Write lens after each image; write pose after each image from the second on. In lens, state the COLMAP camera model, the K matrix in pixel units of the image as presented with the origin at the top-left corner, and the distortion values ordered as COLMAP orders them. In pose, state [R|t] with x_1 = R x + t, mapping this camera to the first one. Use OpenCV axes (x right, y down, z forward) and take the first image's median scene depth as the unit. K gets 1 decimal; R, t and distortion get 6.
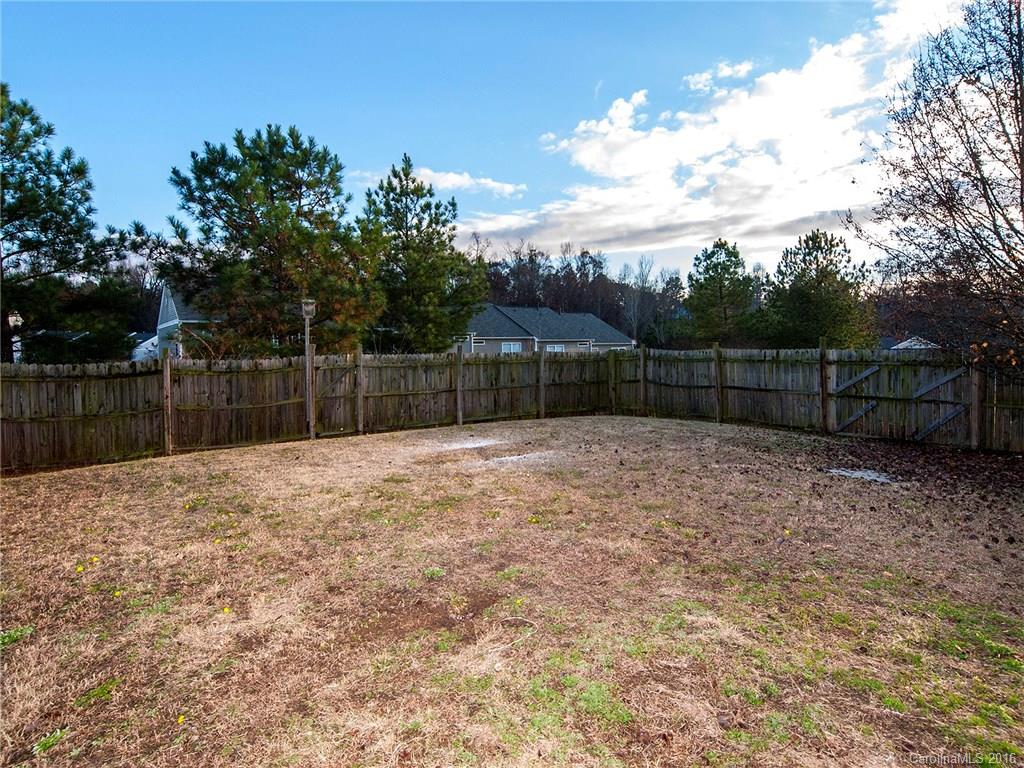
lens RADIAL K [[536.4, 0, 513.5], [0, 536.4, 373.2], [0, 0, 1]] dist [0.010606, -0.009454]
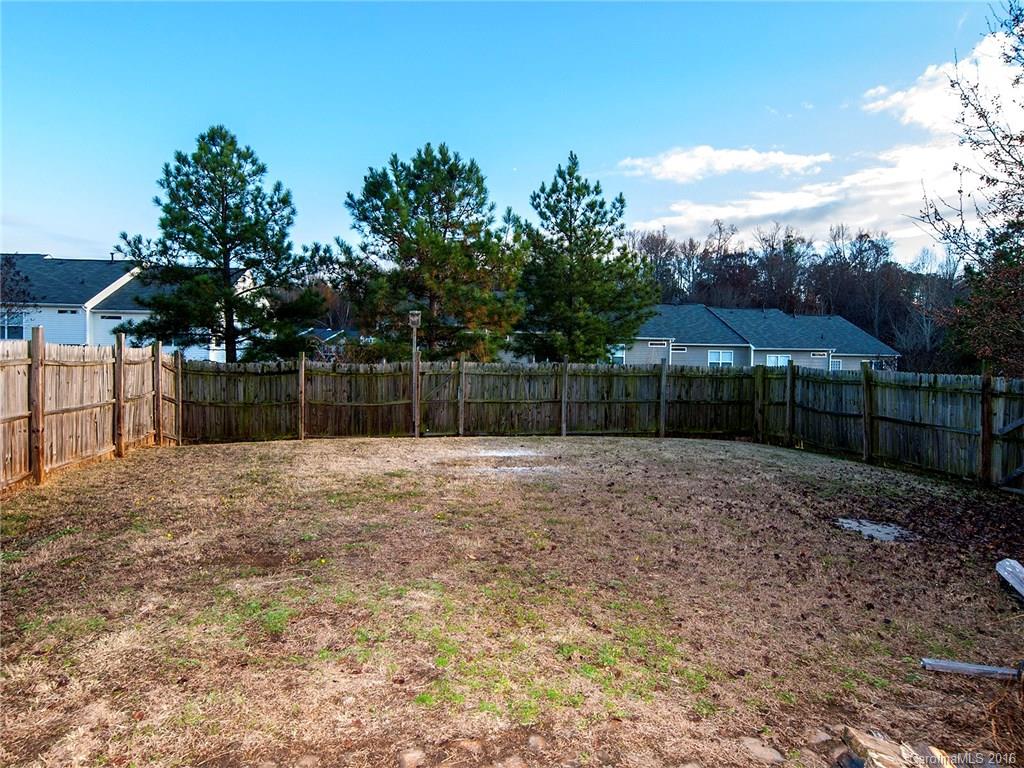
lens RADIAL K [[597.2, 0, 511.7], [0, 597.2, 391.2], [0, 0, 1]] dist [0.013617, -0.001790]
pose [[0.918589, 0.053425, -0.391586, 0.222826], [-0.045980, 0.998539, 0.028373, -0.012878], [0.392530, -0.008058, 0.919704, -0.039400]]
